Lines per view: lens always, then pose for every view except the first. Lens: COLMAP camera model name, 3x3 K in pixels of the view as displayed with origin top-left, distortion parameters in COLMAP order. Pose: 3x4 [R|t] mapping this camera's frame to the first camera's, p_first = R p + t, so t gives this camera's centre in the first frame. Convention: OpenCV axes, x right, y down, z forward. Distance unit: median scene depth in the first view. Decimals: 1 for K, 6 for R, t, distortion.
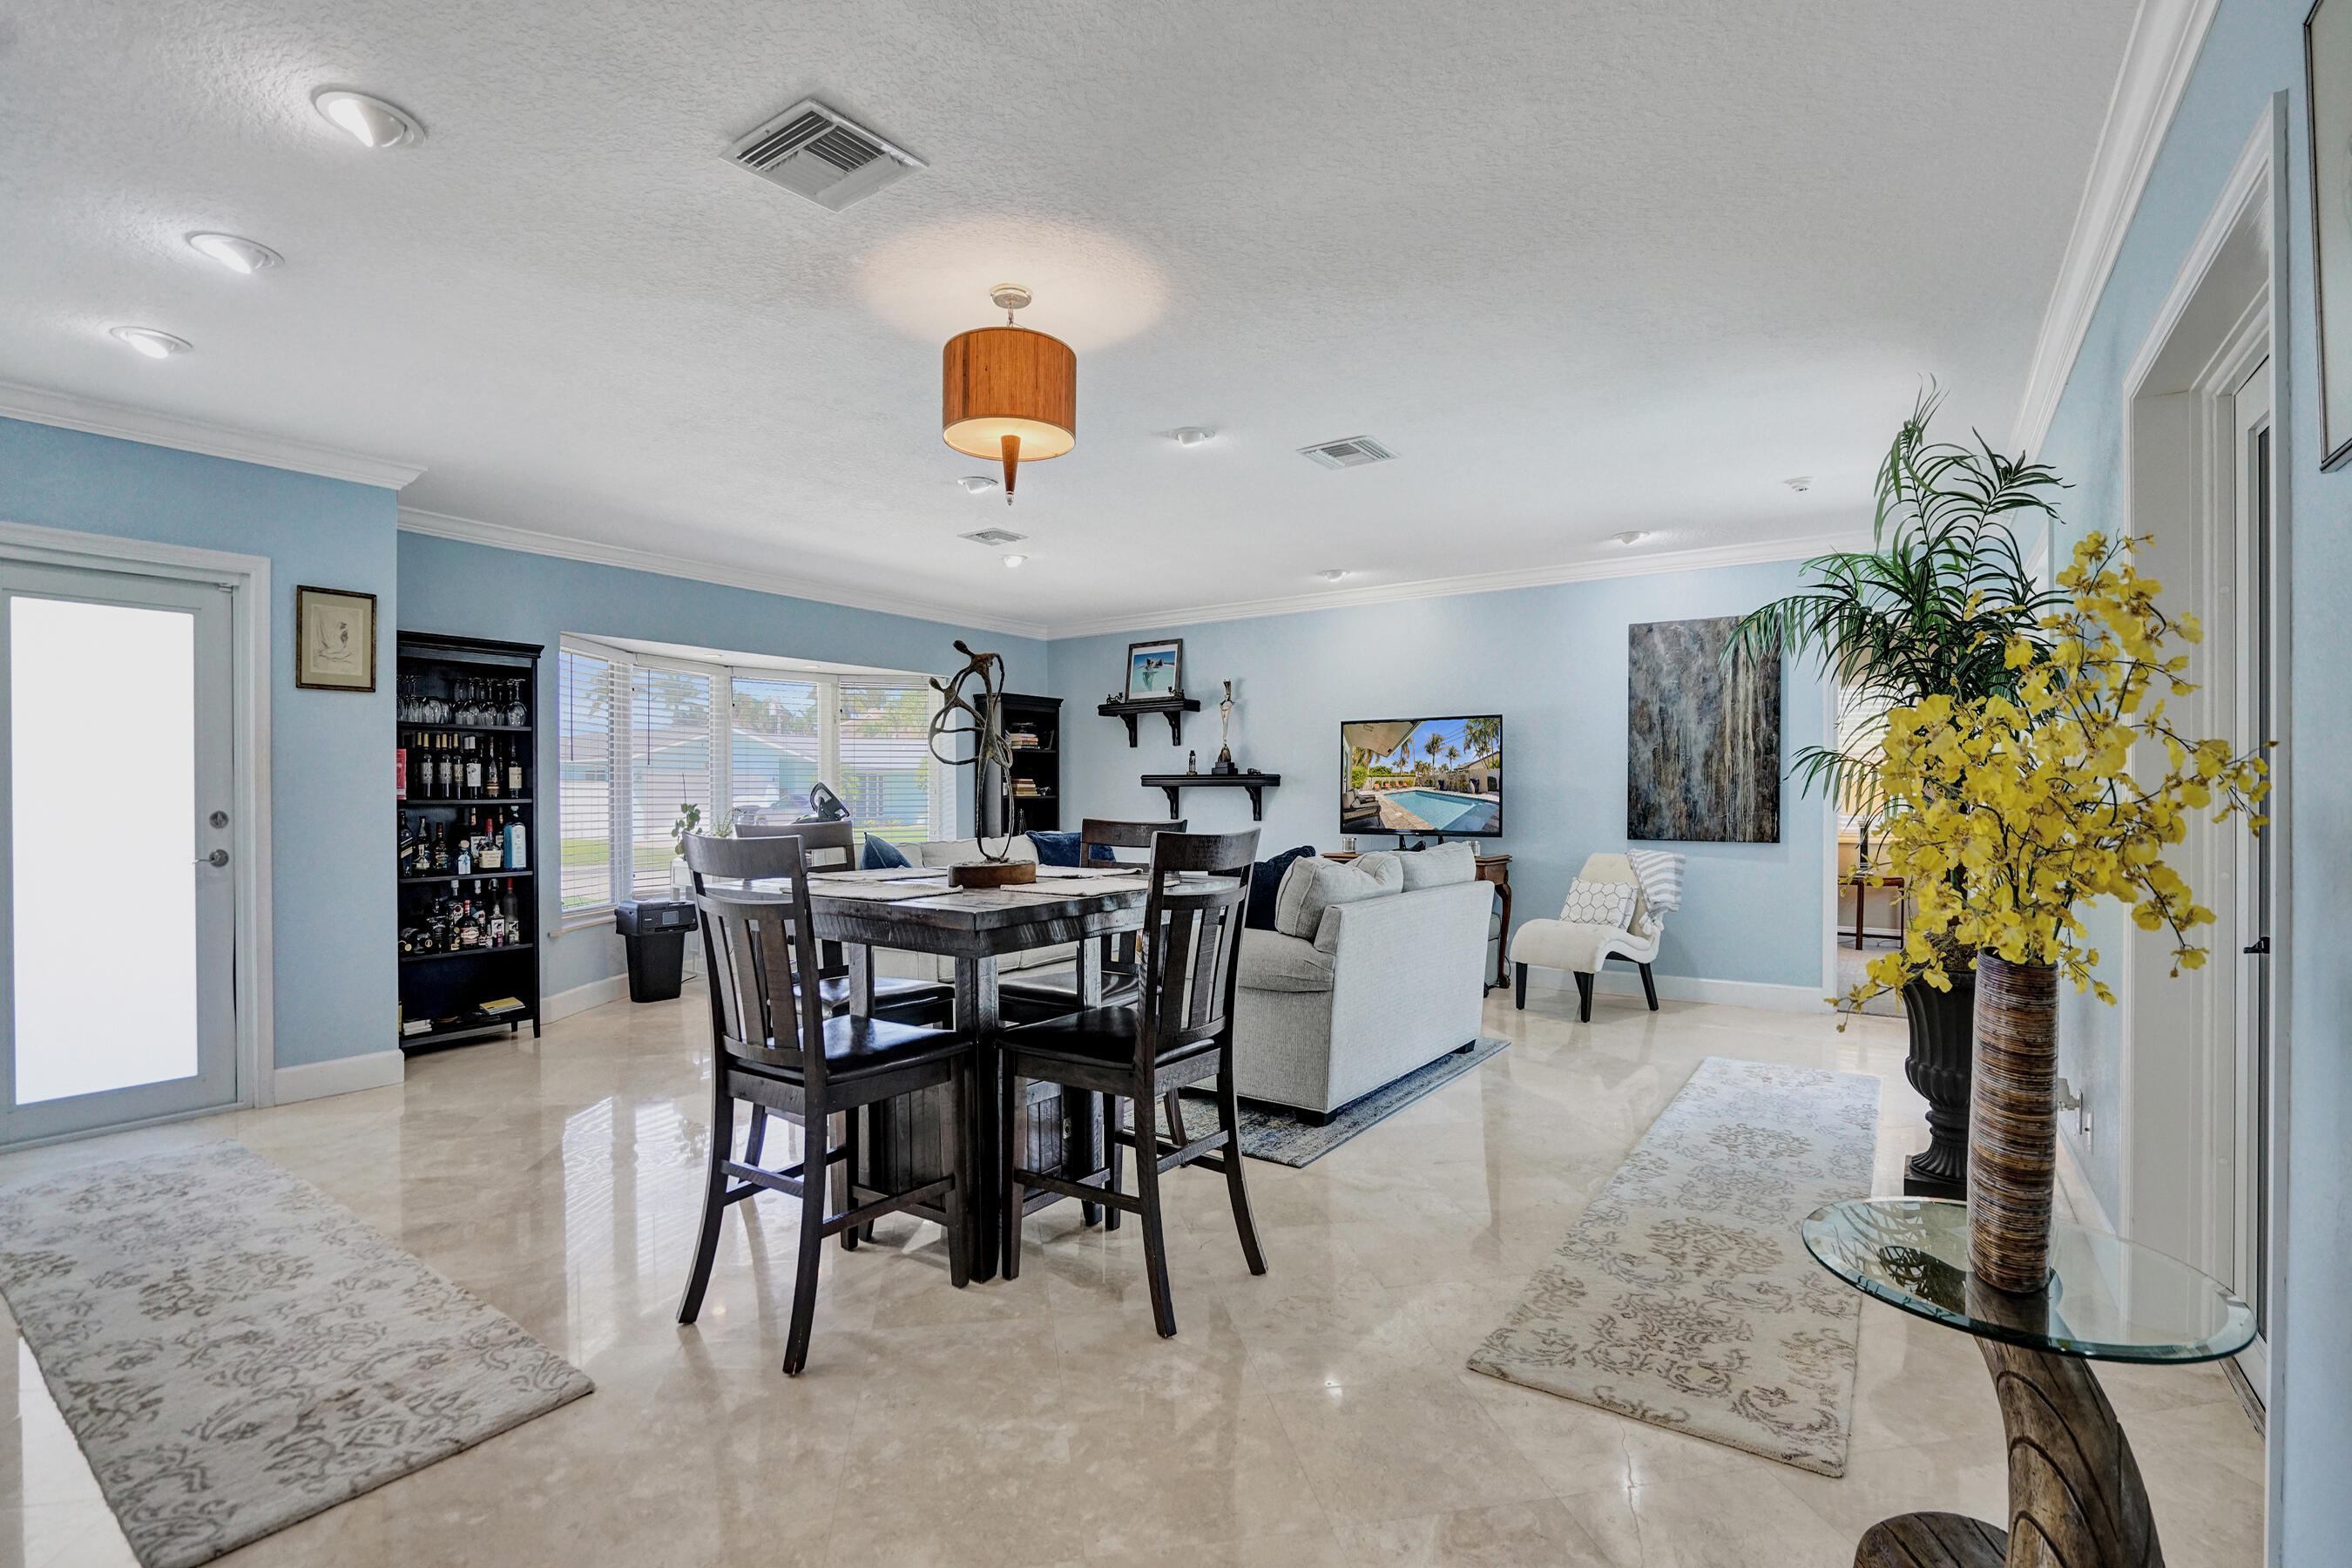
lens RADIAL K [[1070.4, 0, 1176.9], [0, 1070.4, 791.9], [0, 0, 1]] dist [-0.022888, 0.000862]
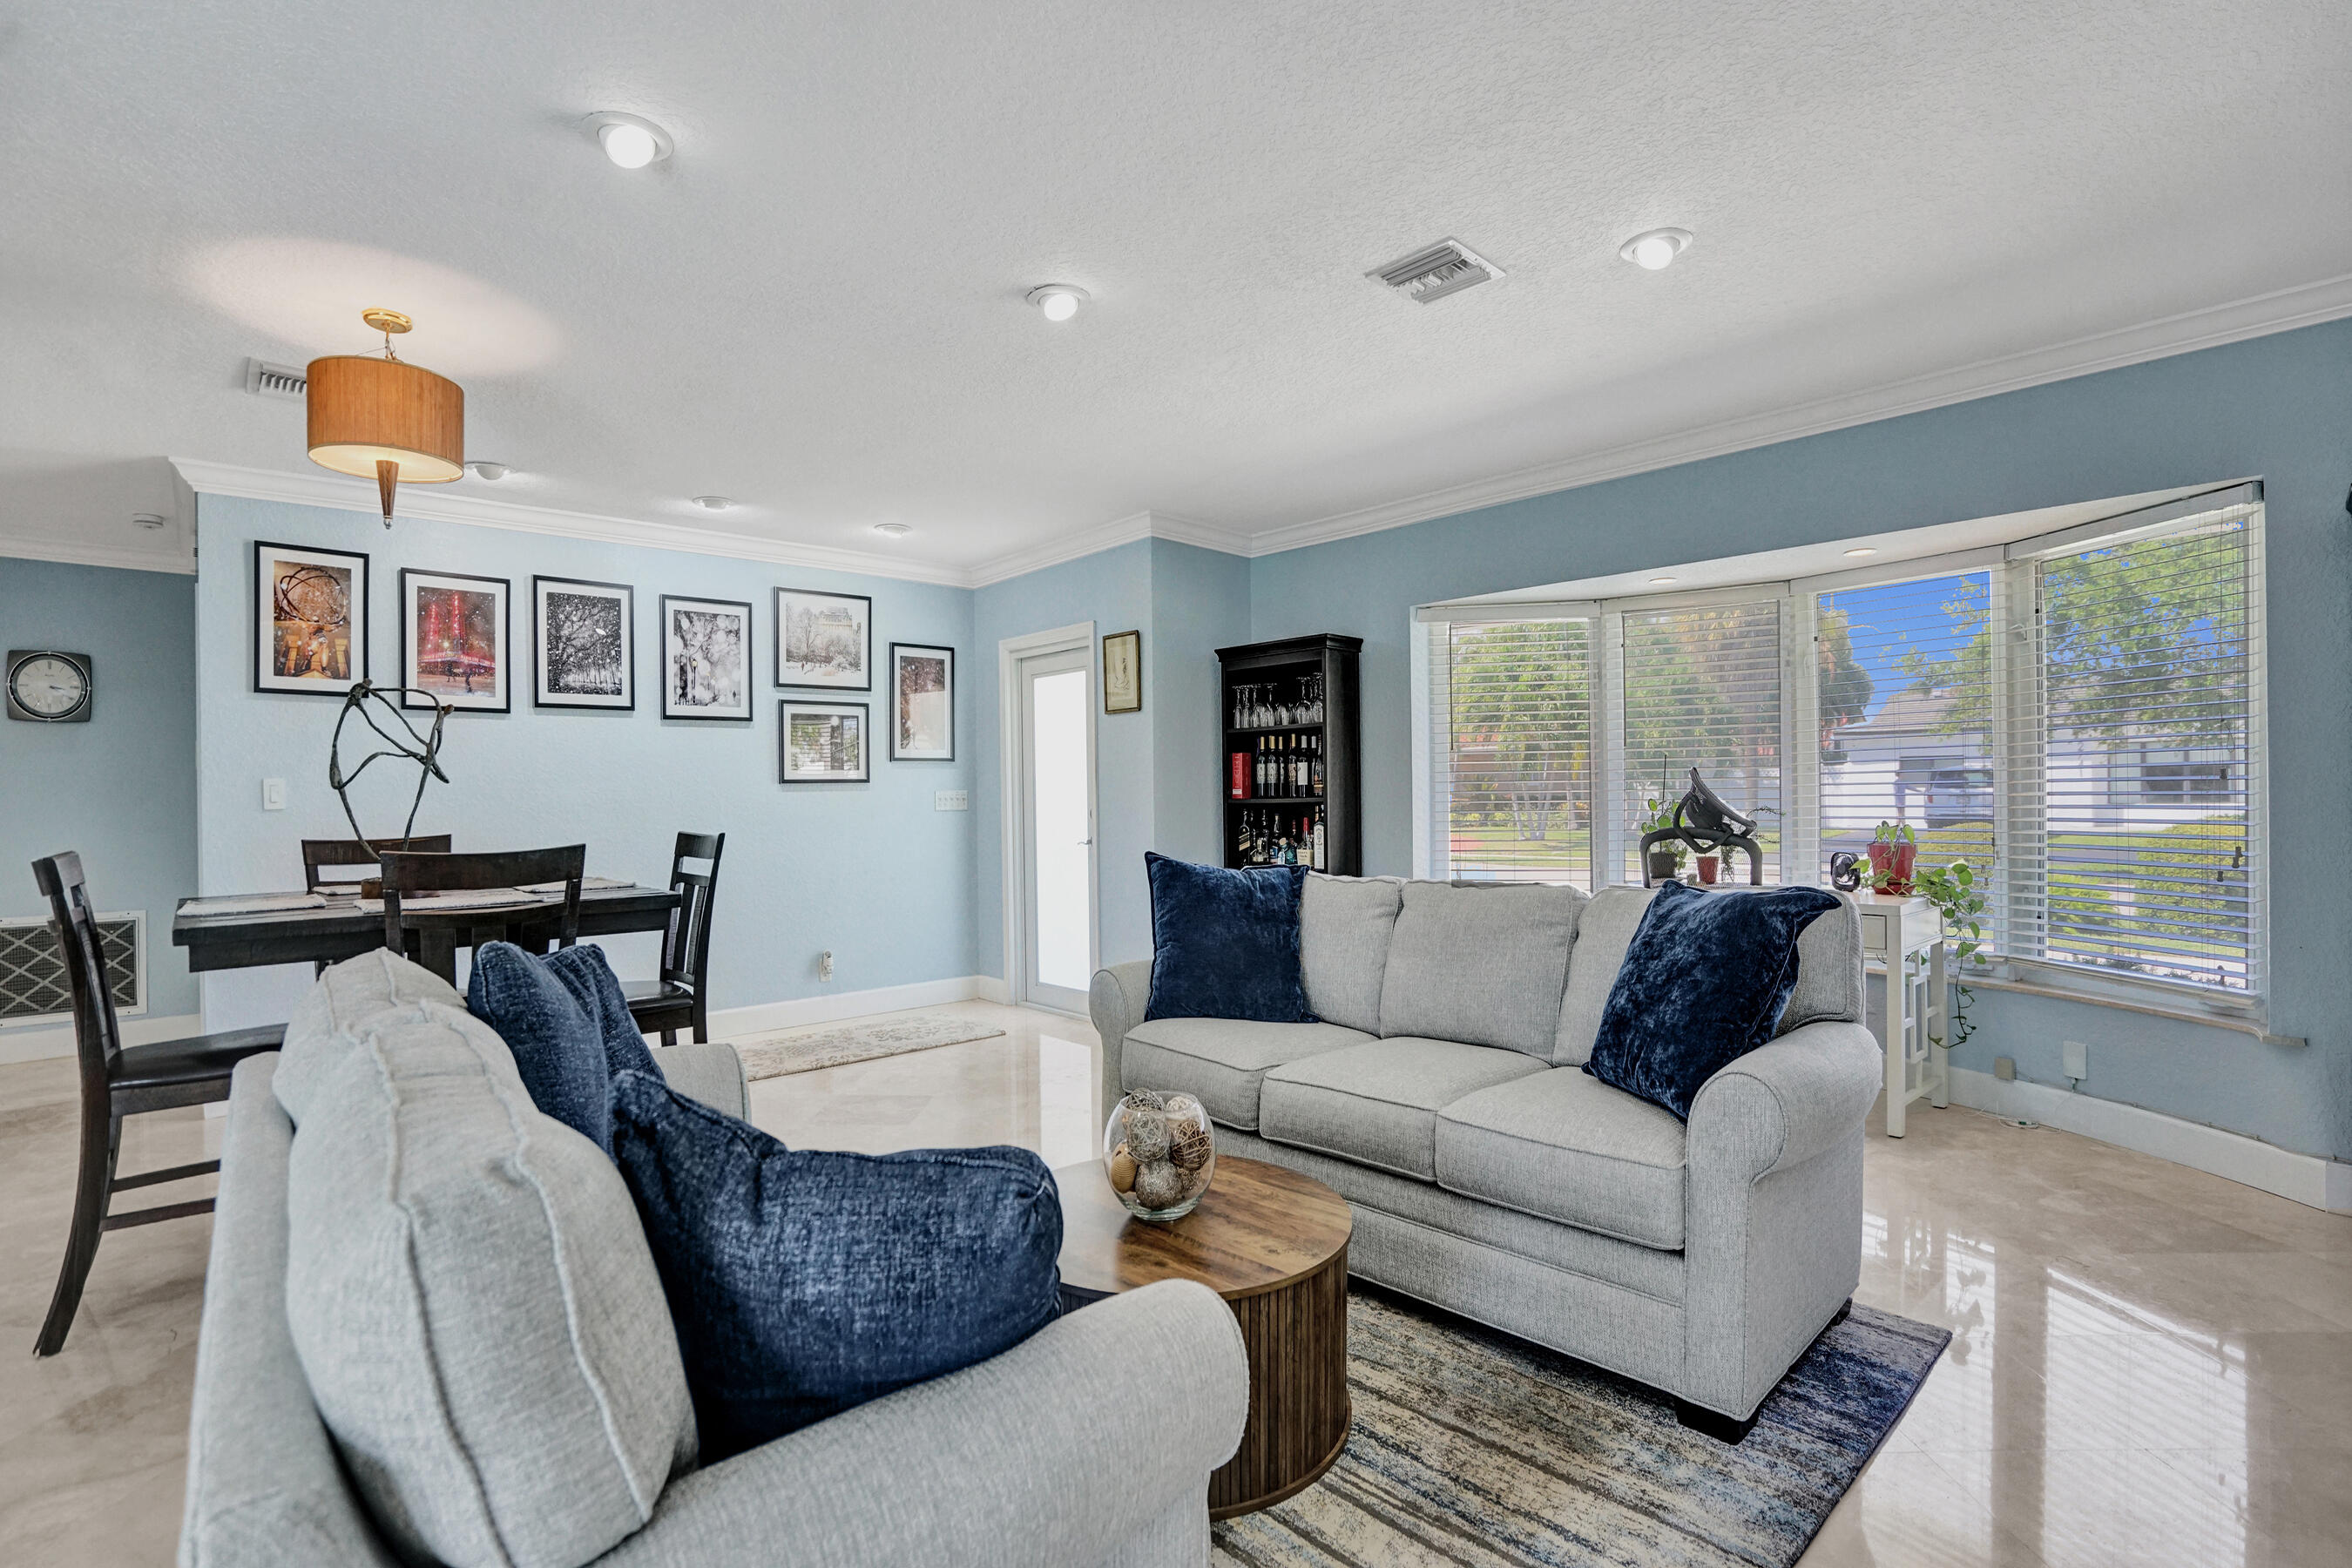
lens RADIAL K [[1072.2, 0, 1172.8], [0, 1072.2, 798.4], [0, 0, 1]] dist [-0.022380, 0.004147]
pose [[-0.211272, 0.015614, -0.977303, 0.327707], [0.019823, 0.999735, 0.011687, -0.003875], [0.977226, -0.016904, -0.211526, 0.931907]]
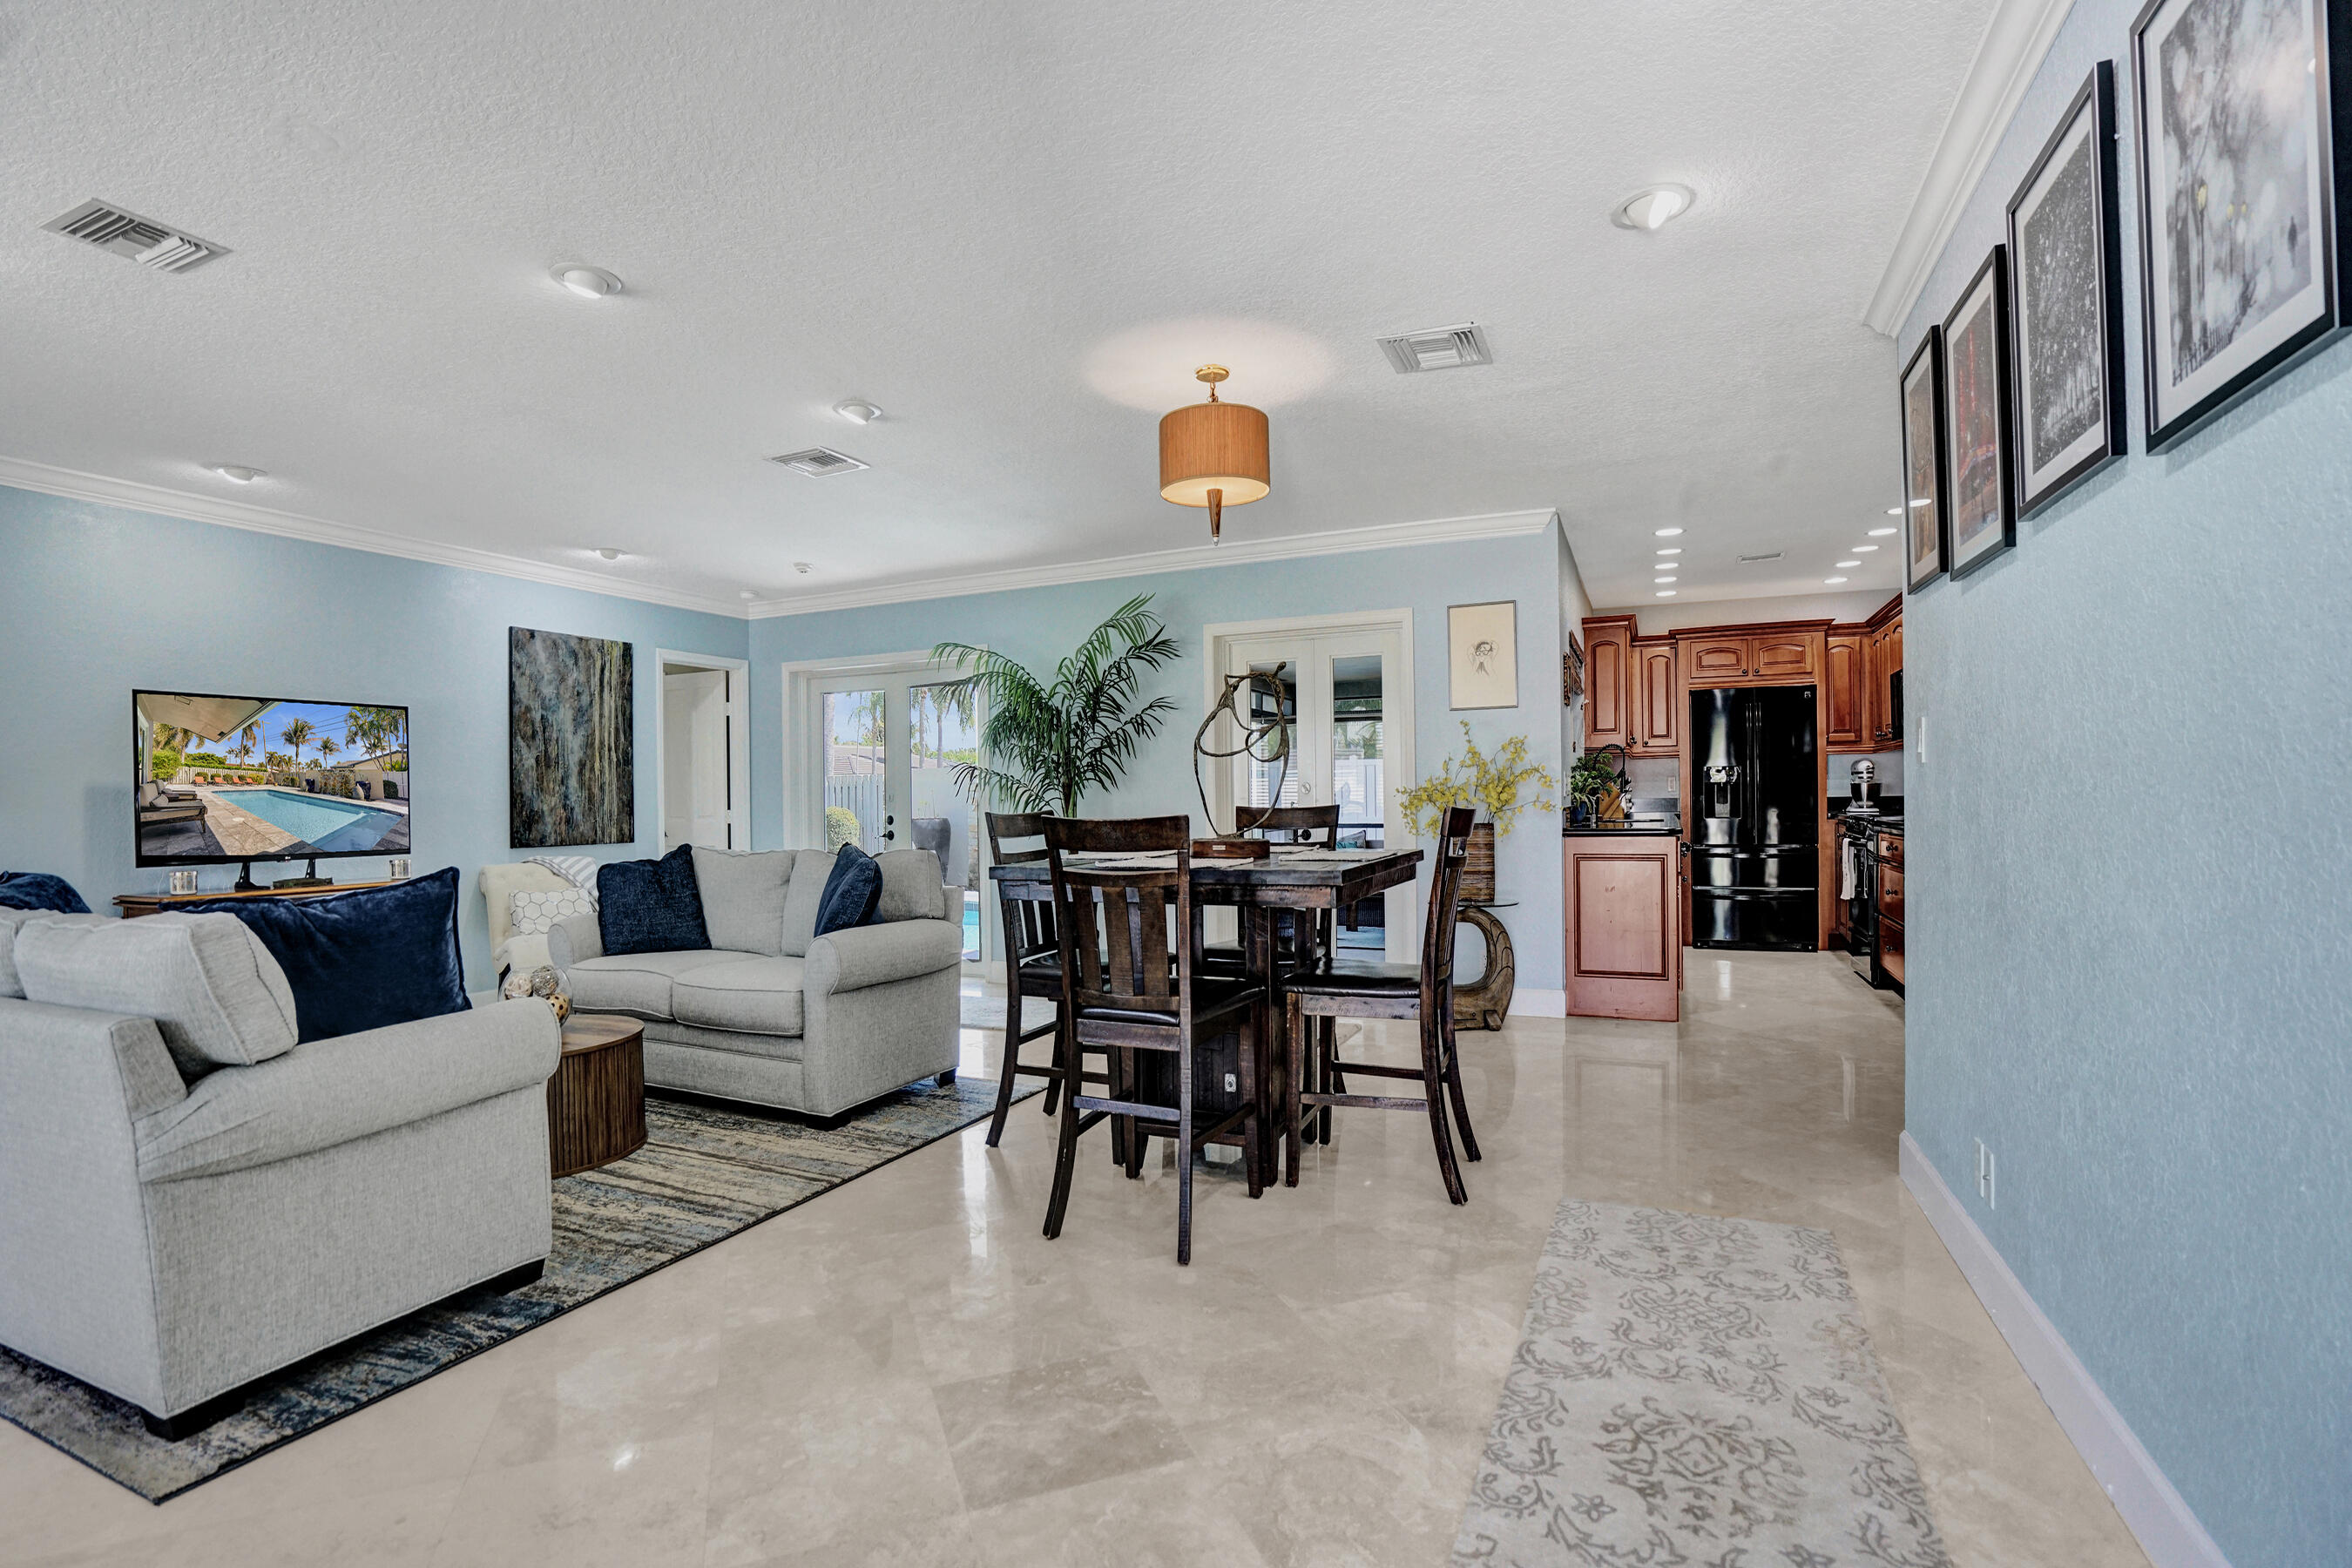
lens RADIAL K [[1070.4, 0, 1159.1], [0, 1070.4, 787.2], [0, 0, 1]] dist [-0.022888, 0.000862]
pose [[-0.183146, 0.018990, 0.982902, -0.649697], [0.016553, 0.999731, -0.016230, 0.015236], [-0.982946, 0.013297, -0.183411, 0.623686]]
